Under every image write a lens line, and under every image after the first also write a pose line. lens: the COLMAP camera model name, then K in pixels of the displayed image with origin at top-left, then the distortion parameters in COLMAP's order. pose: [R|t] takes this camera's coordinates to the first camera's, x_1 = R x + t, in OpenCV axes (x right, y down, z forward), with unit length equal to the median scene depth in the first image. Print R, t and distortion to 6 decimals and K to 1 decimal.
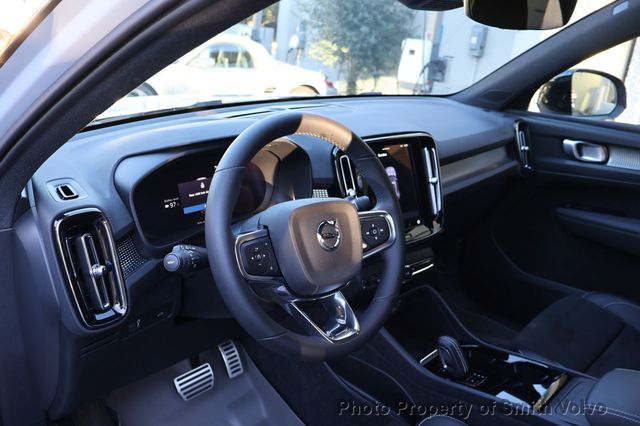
lens RADIAL K [[539.4, 0, 320.0], [0, 539.4, 213.0], [0, 0, 1]] dist [0.009877, 0.008489]
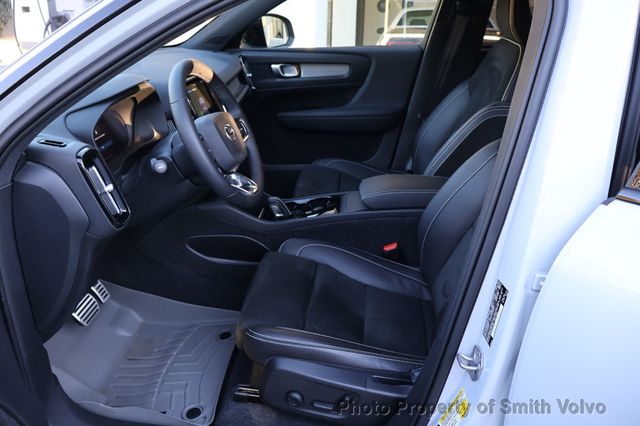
lens RADIAL K [[539.4, 0, 320.0], [0, 539.4, 213.0], [0, 0, 1]] dist [0.009877, 0.008489]
pose [[0.771176, -0.304026, 0.559335, -0.372294], [0.254177, 0.952573, 0.167328, 0.032759], [-0.583680, 0.013131, 0.811878, -0.236791]]
